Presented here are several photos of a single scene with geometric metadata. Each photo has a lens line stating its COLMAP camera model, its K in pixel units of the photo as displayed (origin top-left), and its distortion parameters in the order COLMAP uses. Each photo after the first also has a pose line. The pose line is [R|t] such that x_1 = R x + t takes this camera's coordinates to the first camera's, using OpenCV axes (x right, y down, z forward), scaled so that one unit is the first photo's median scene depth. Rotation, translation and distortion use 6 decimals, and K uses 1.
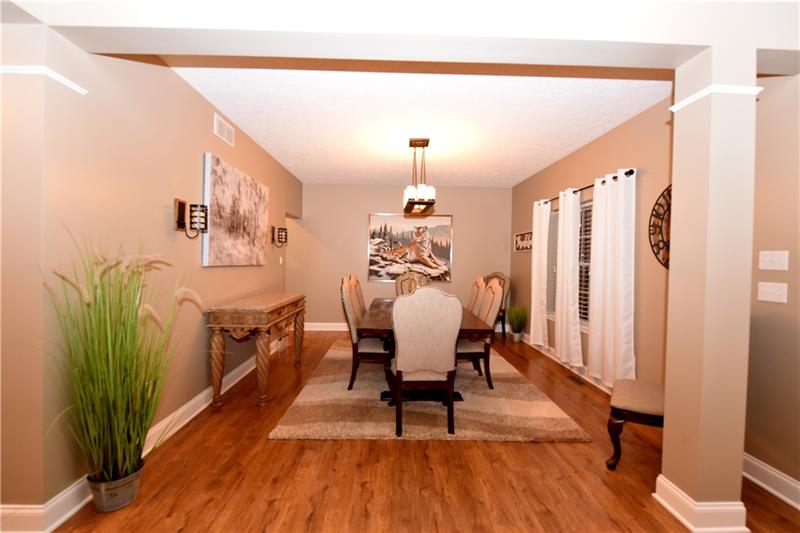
lens RADIAL K [[358.3, 0, 400.4], [0, 358.3, 266.7], [0, 0, 1]] dist [-0.005481, -0.000722]
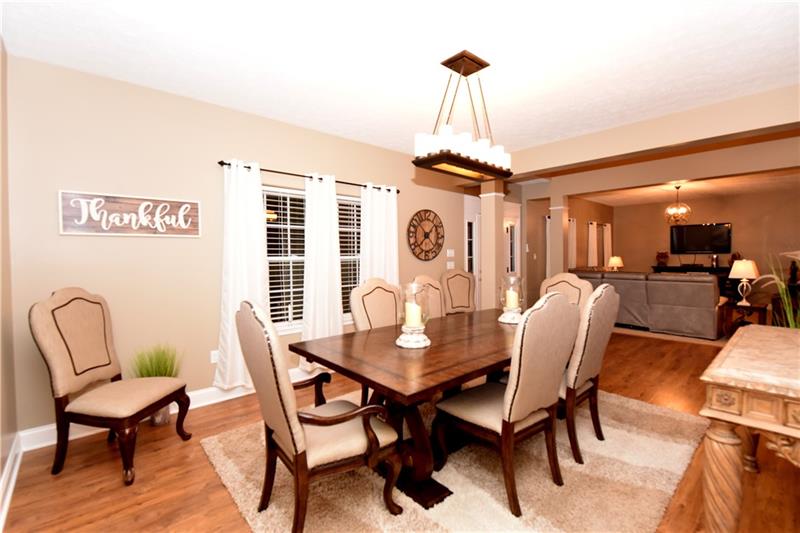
lens RADIAL K [[358.3, 0, 401.5], [0, 358.3, 264.2], [0, 0, 1]] dist [-0.005481, -0.000722]
pose [[-0.655683, -0.021473, 0.754731, -0.493393], [0.015946, 0.998979, 0.042275, -0.038228], [-0.754868, 0.039754, -0.654671, 2.115814]]
